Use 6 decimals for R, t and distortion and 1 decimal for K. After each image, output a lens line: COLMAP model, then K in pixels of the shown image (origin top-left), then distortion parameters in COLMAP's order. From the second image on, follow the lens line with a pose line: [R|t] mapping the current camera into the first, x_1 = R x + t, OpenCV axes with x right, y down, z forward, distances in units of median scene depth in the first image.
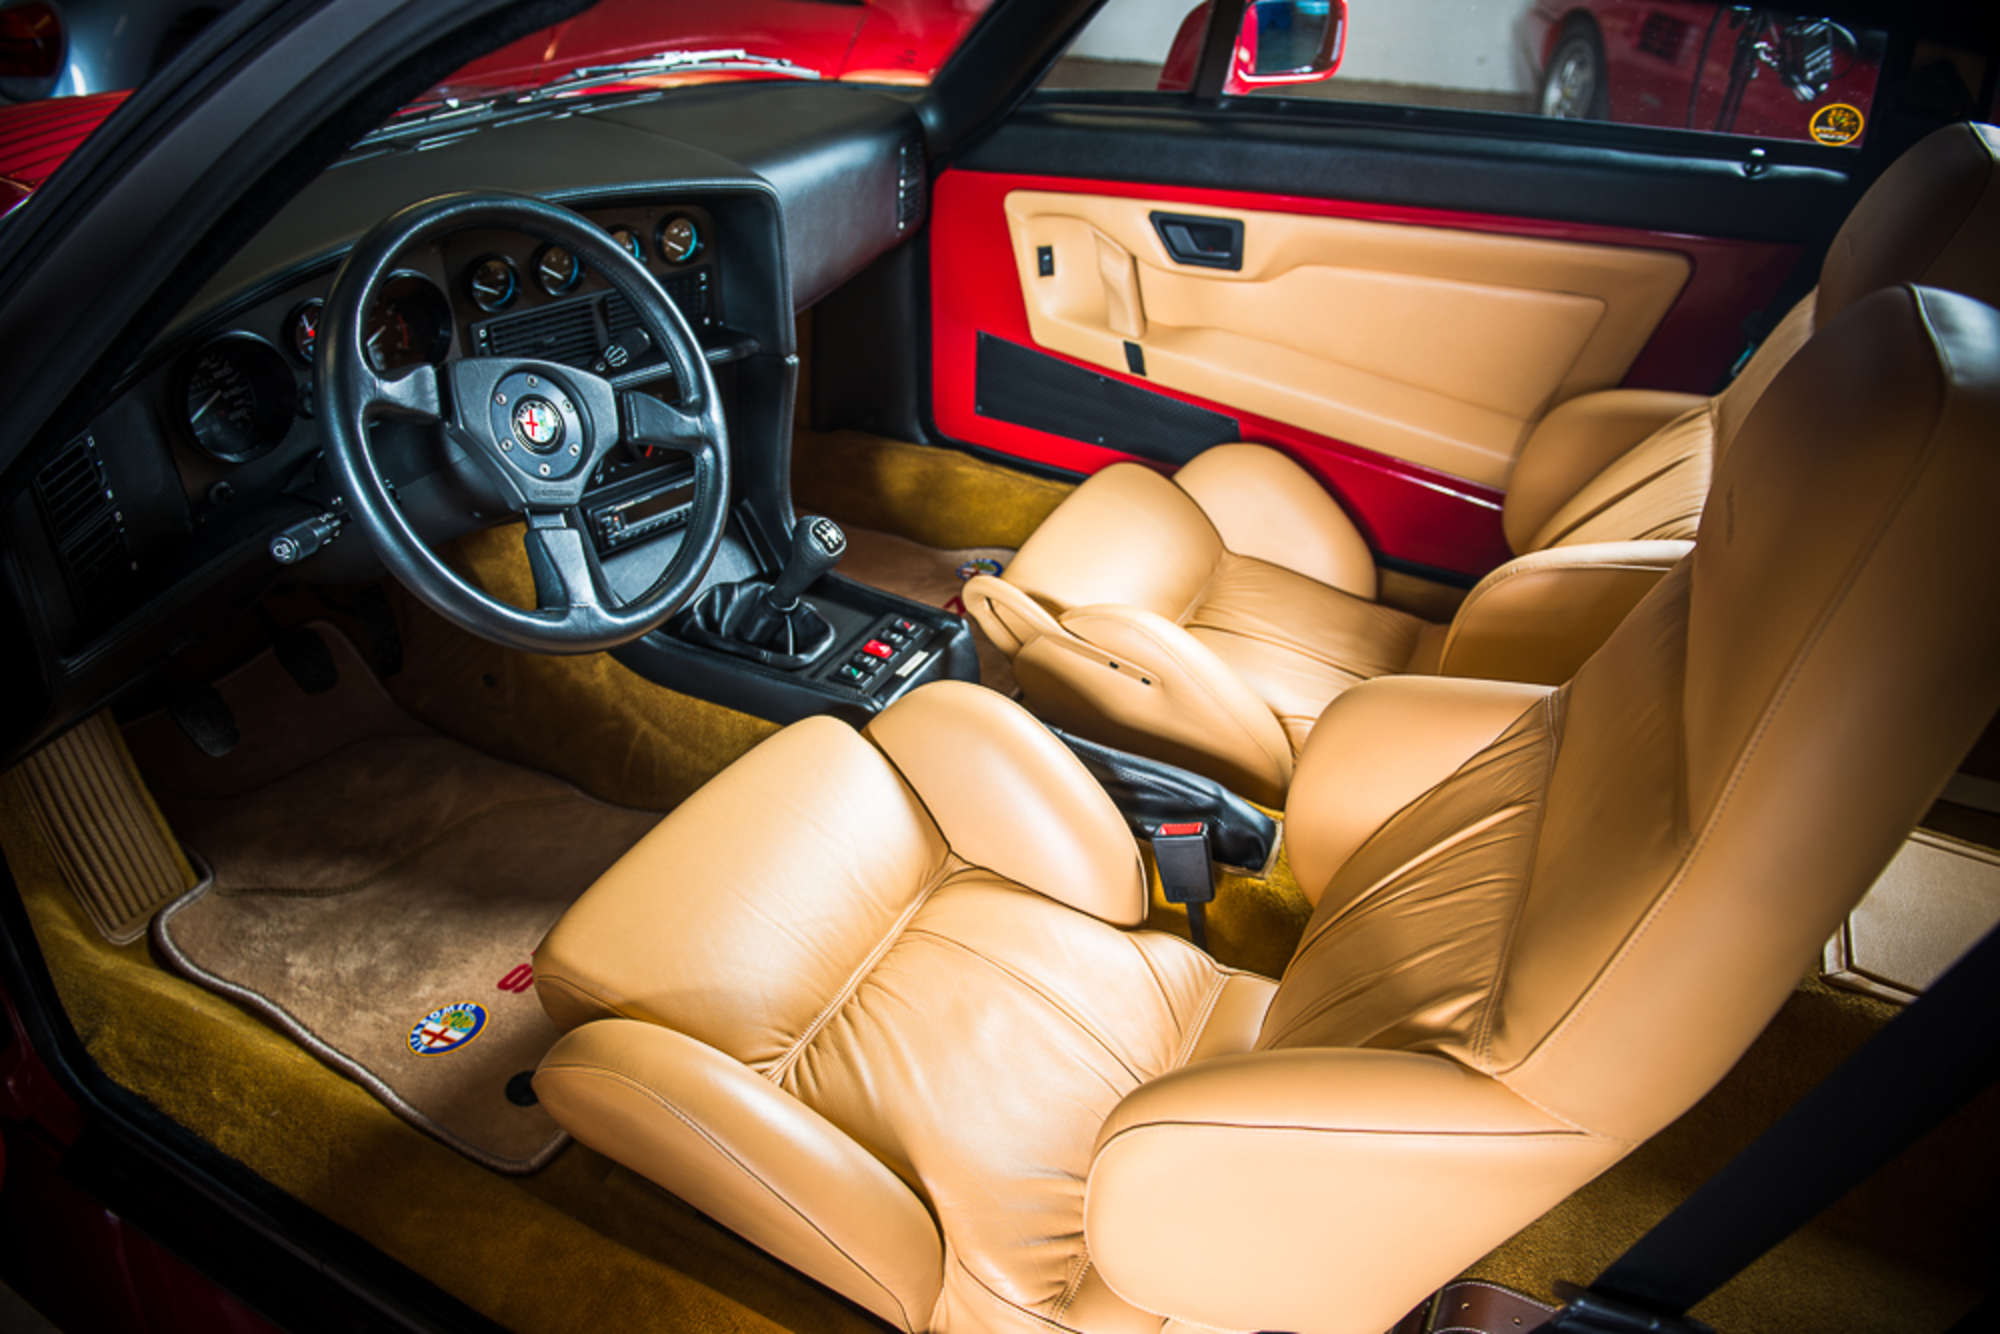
lens RADIAL K [[1384.5, 0, 997.2], [0, 1384.5, 674.5], [0, 0, 1]] dist [-0.035482, -0.033136]
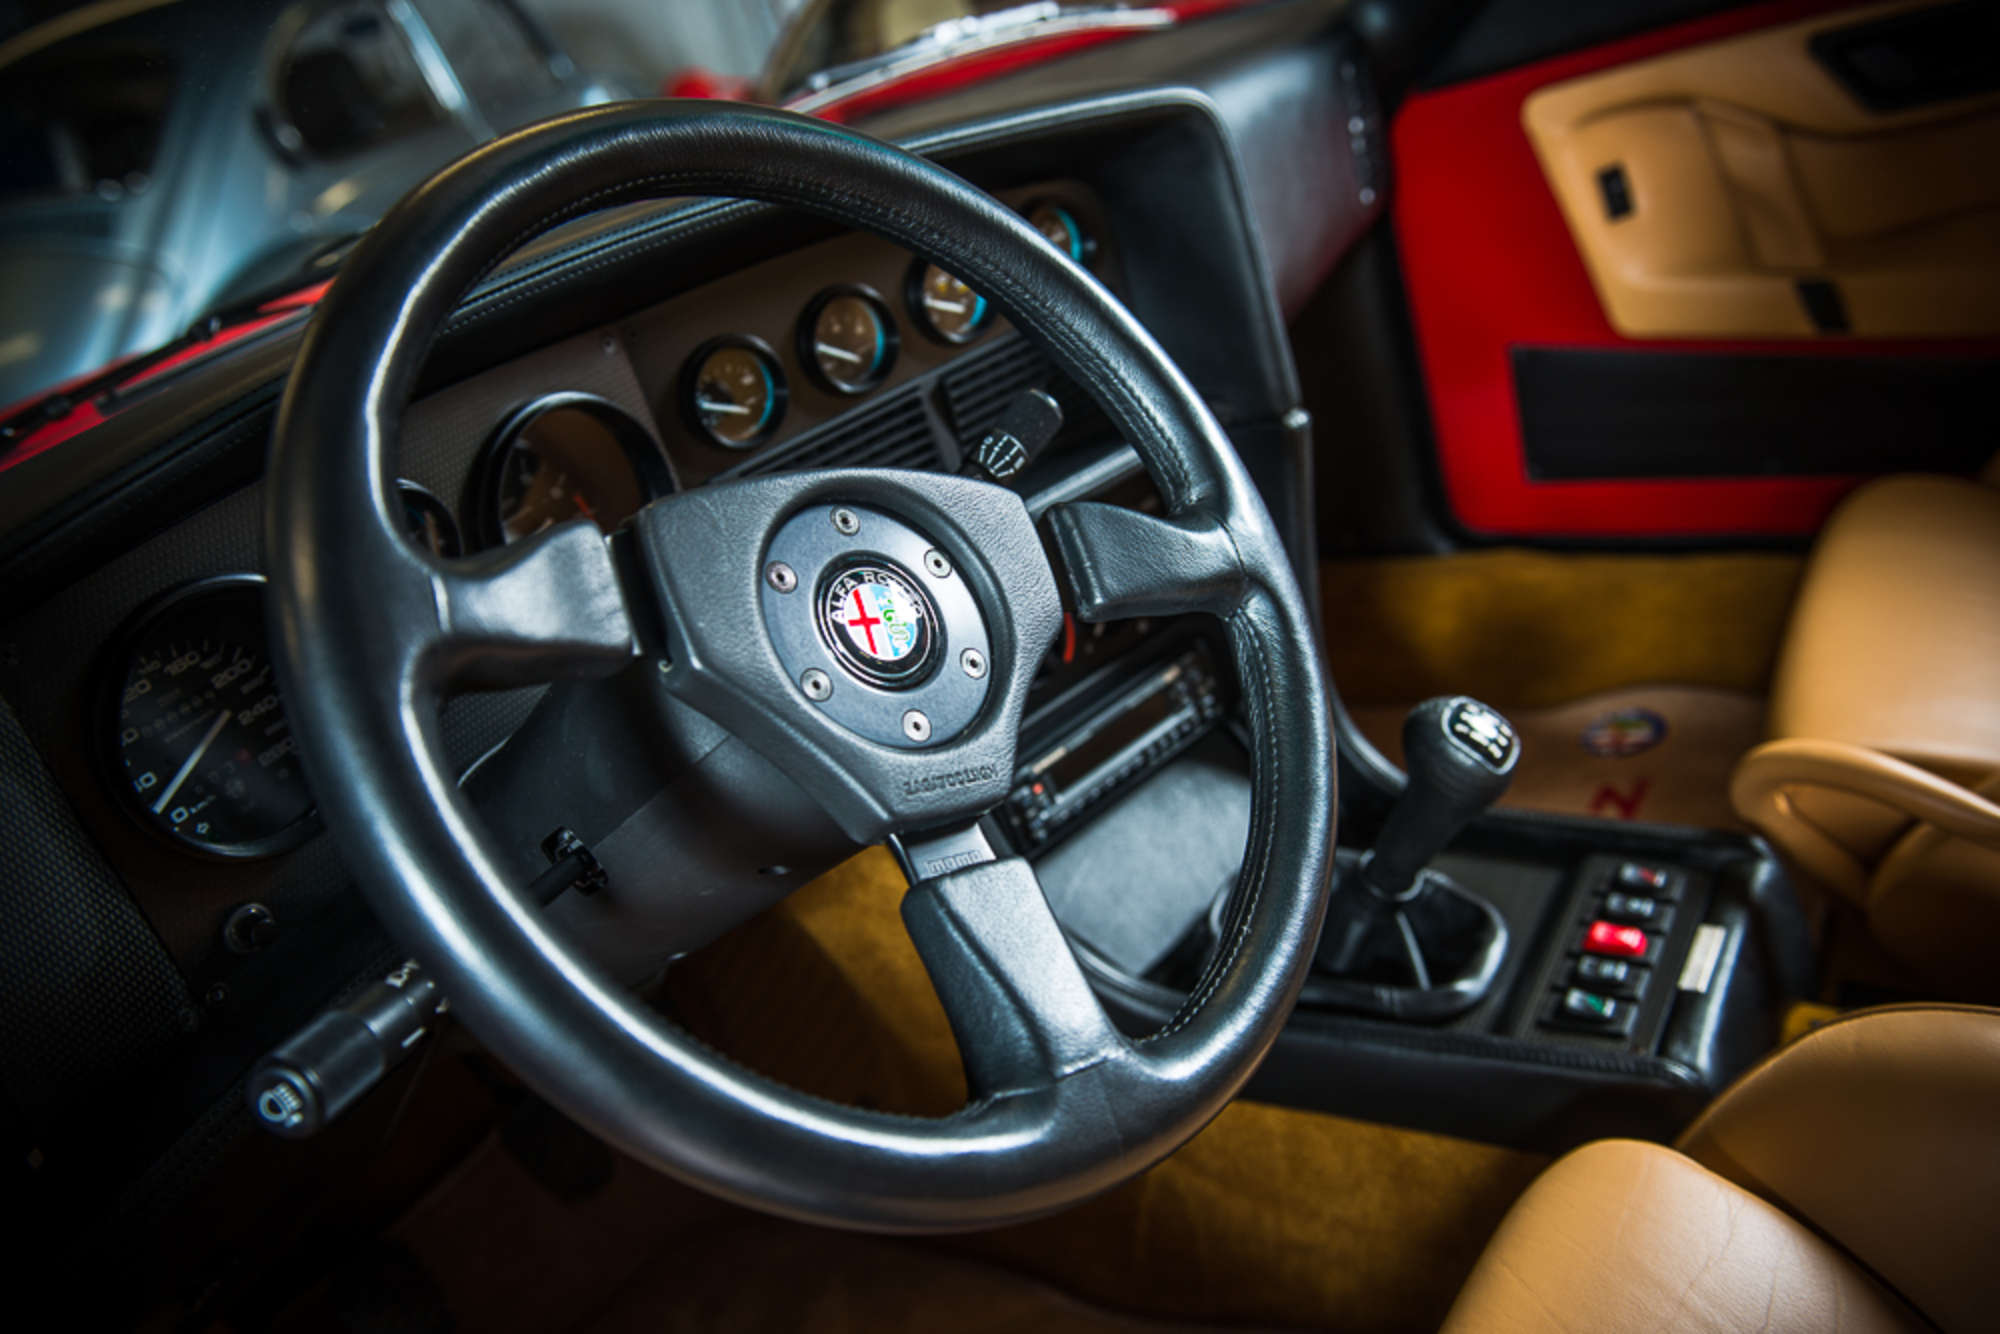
lens RADIAL K [[1665.2, 0, 1000.0], [0, 1665.2, 667.0], [0, 0, 1]] dist [-0.014986, -0.003253]
pose [[0.947323, -0.226975, -0.225968, -0.163953], [0.193855, 0.967963, -0.159584, -0.071158], [0.254950, 0.107373, 0.960974, 0.460060]]
